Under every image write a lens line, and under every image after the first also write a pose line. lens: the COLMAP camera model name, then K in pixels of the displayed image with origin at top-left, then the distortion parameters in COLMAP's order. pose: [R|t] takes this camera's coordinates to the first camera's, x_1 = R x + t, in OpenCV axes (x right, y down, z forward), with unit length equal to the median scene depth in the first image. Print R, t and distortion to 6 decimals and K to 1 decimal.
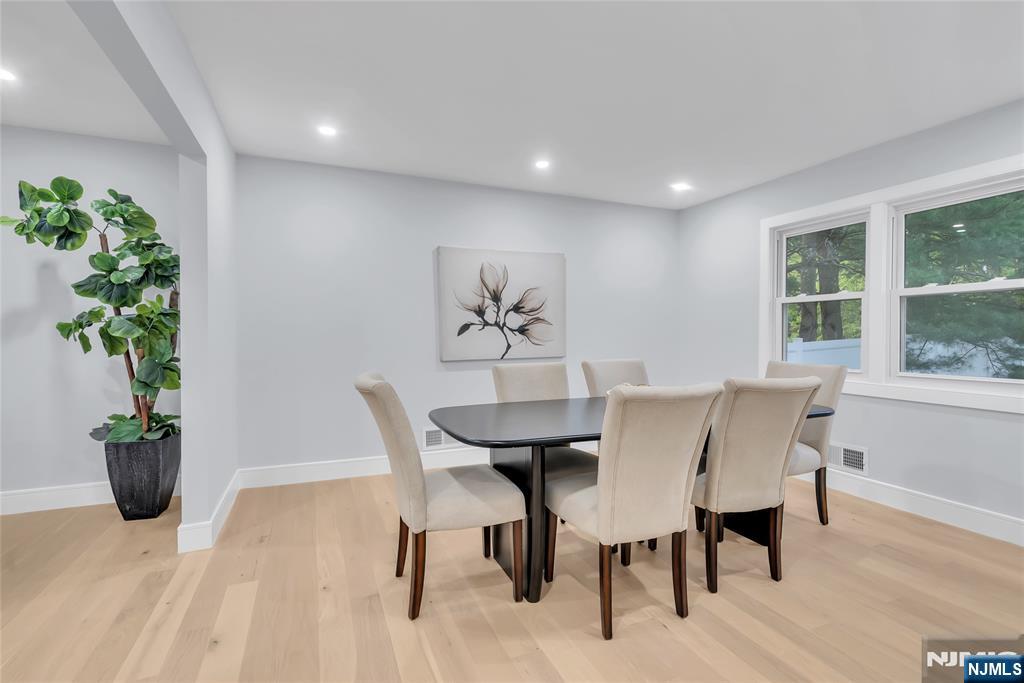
lens RADIAL K [[488.2, 0, 517.4], [0, 488.2, 339.5], [0, 0, 1]] dist [-0.005508, 0.003138]
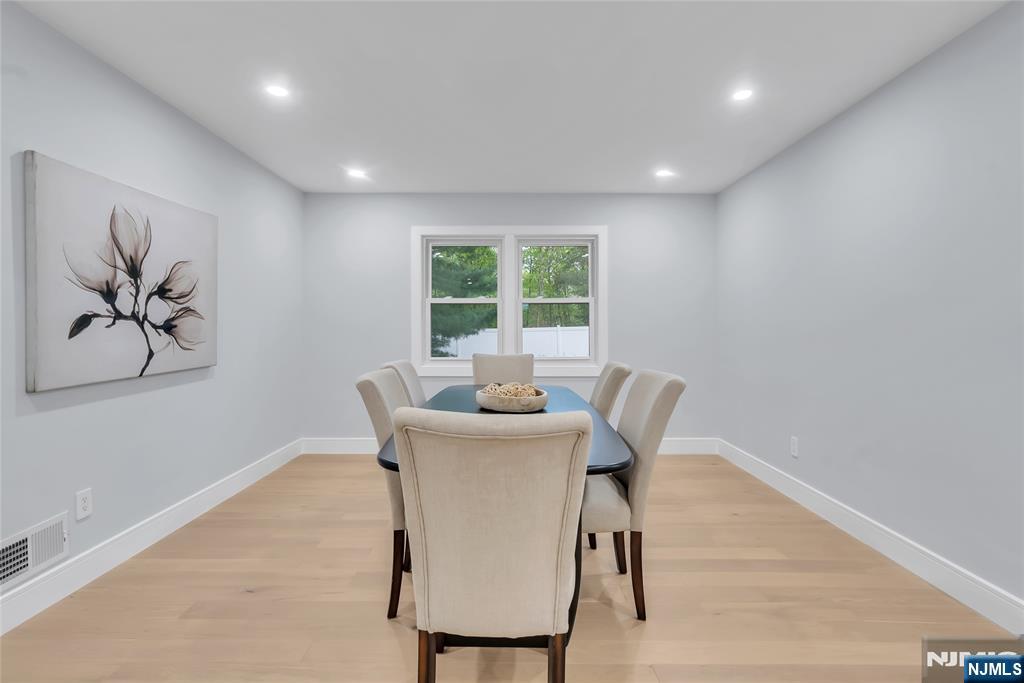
lens RADIAL K [[488.2, 0, 512.3], [0, 488.2, 329.5], [0, 0, 1]] dist [-0.005508, 0.003138]
pose [[0.354081, -0.005834, 0.935197, -0.421987], [0.022562, 0.999743, -0.002305, -0.004723], [-0.934943, 0.021917, 0.354121, 0.380196]]
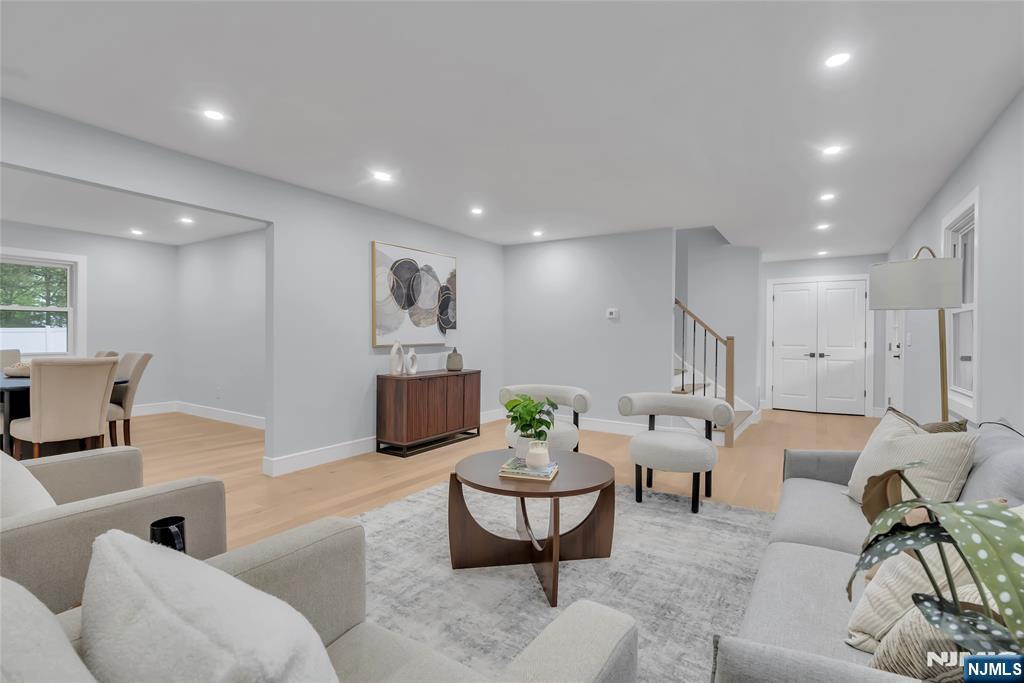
lens RADIAL K [[488.2, 0, 513.8], [0, 488.2, 340.0], [0, 0, 1]] dist [-0.005508, 0.003138]
pose [[-0.577094, -0.015219, 0.816536, -1.278909], [0.003562, 0.999770, 0.021152, -0.005084], [-0.816670, 0.015115, -0.576907, 0.358955]]
